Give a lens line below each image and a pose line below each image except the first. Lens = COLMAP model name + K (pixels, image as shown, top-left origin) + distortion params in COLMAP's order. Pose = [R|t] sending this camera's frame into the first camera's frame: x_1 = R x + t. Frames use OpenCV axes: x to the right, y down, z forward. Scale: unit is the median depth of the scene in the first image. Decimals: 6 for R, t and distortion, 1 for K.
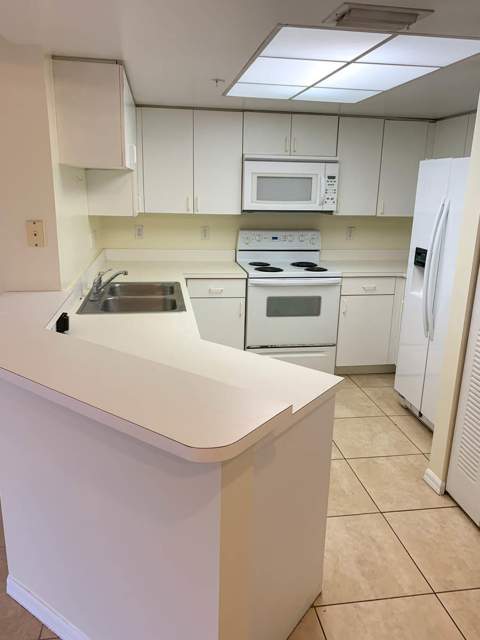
lens RADIAL K [[488.1, 0, 241.6], [0, 488.1, 313.0], [0, 0, 1]] dist [0.091541, -0.160115]
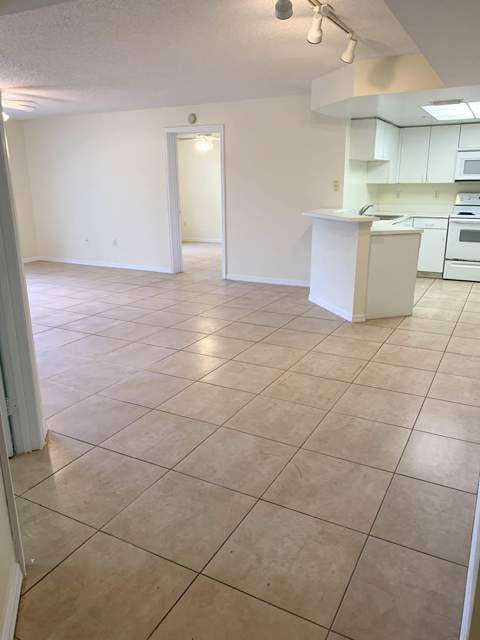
lens RADIAL K [[488.1, 0, 241.6], [0, 488.1, 313.0], [0, 0, 1]] dist [0.091541, -0.160115]
pose [[0.799620, 0.136181, -0.584861, 0.496593], [-0.129663, 0.990126, 0.053270, 0.267388], [0.586341, 0.033239, 0.809382, -0.866324]]
